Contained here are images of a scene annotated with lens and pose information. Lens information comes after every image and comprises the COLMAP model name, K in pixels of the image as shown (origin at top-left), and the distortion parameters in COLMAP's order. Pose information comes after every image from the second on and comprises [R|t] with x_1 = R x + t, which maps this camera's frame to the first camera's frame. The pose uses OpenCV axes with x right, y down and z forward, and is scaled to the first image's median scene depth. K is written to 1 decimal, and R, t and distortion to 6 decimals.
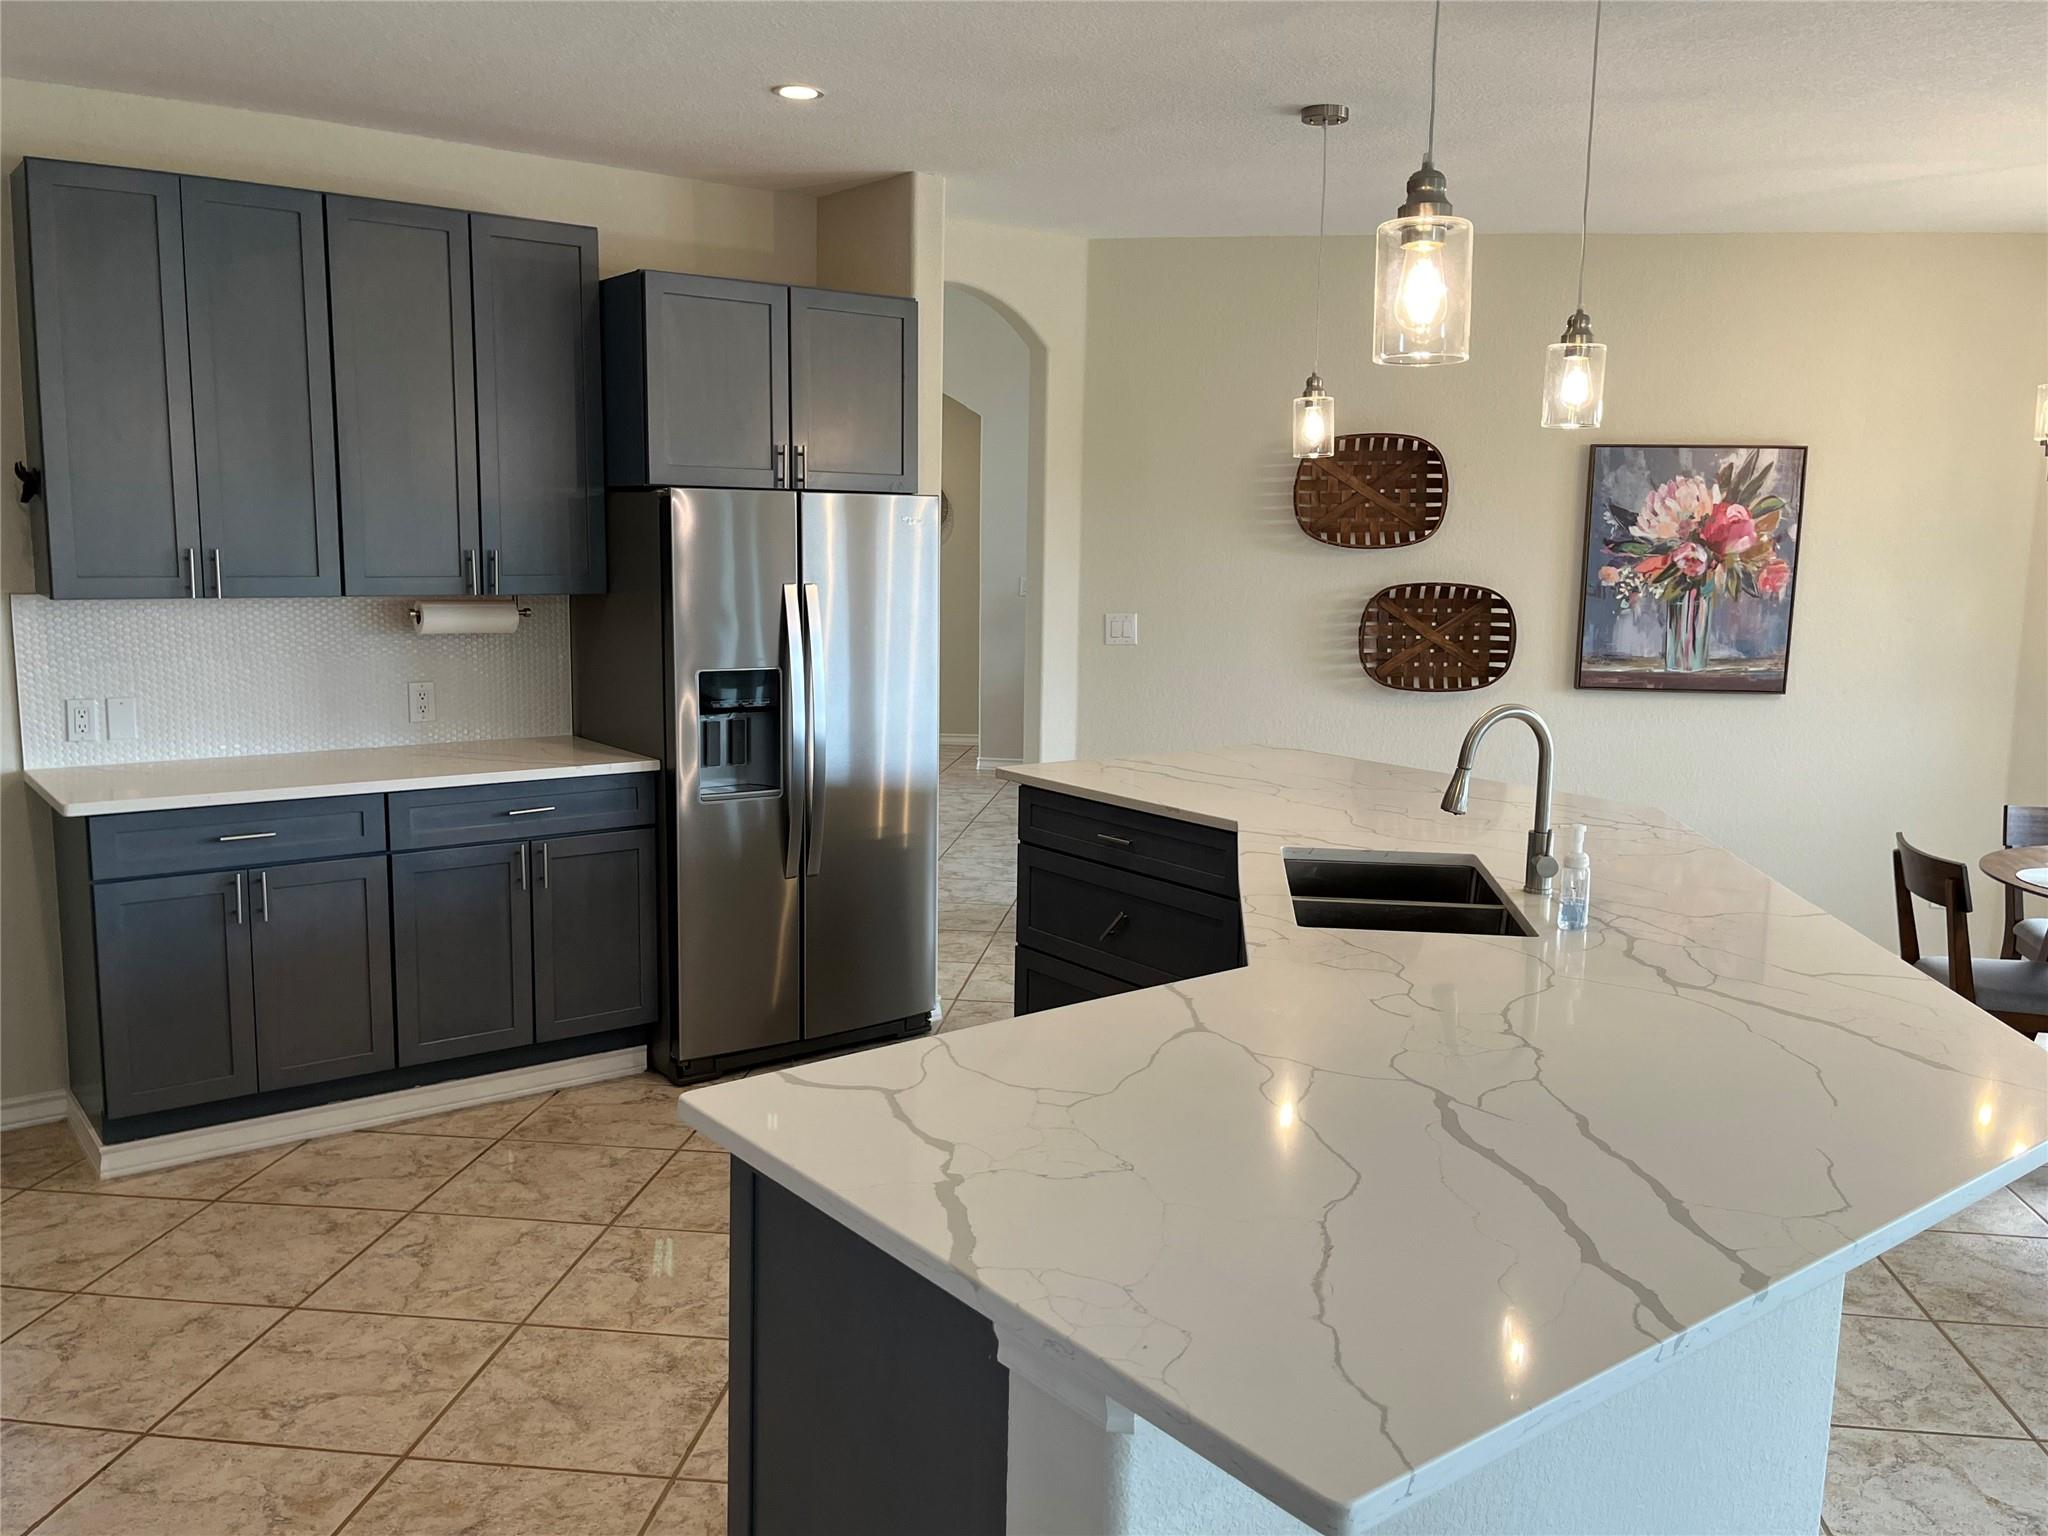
lens RADIAL K [[1581.7, 0, 1024.0], [0, 1581.7, 768.0], [0, 0, 1]] dist [0.101605, -0.133770]
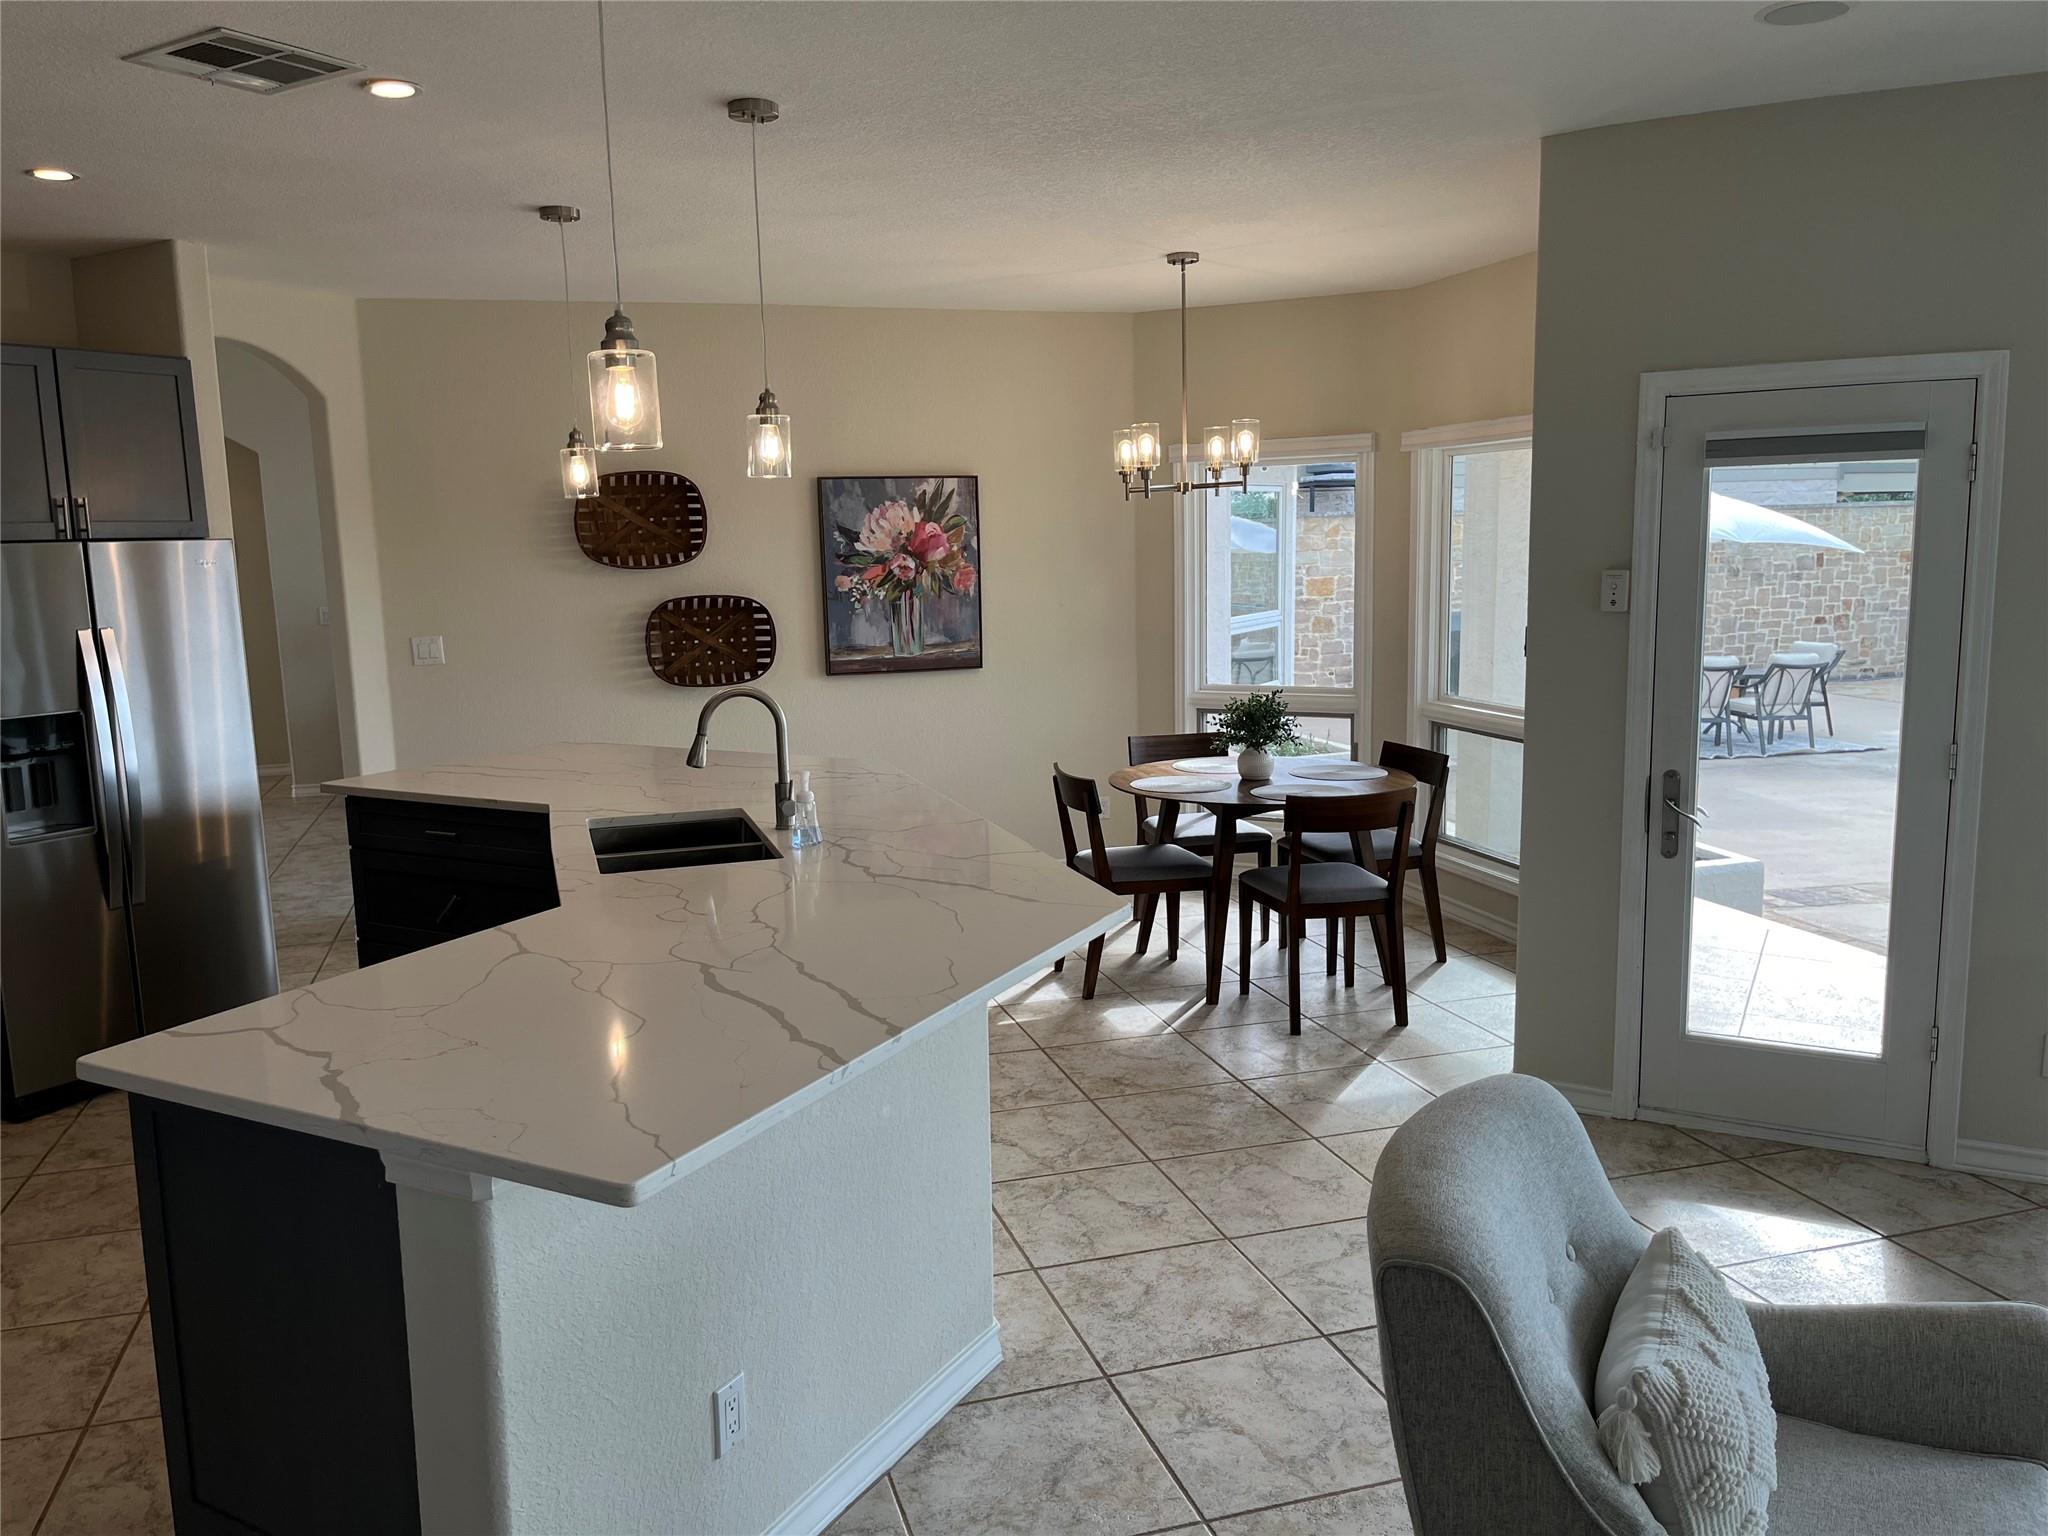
lens RADIAL K [[1556.2, 0, 1024.0], [0, 1556.2, 768.0], [0, 0, 1]] dist [0.050843, -0.080105]
pose [[0.909309, -0.099389, 0.404078, -0.010726], [0.100619, 0.994758, 0.018248, 0.017675], [-0.403773, 0.024065, 0.914542, -0.188939]]
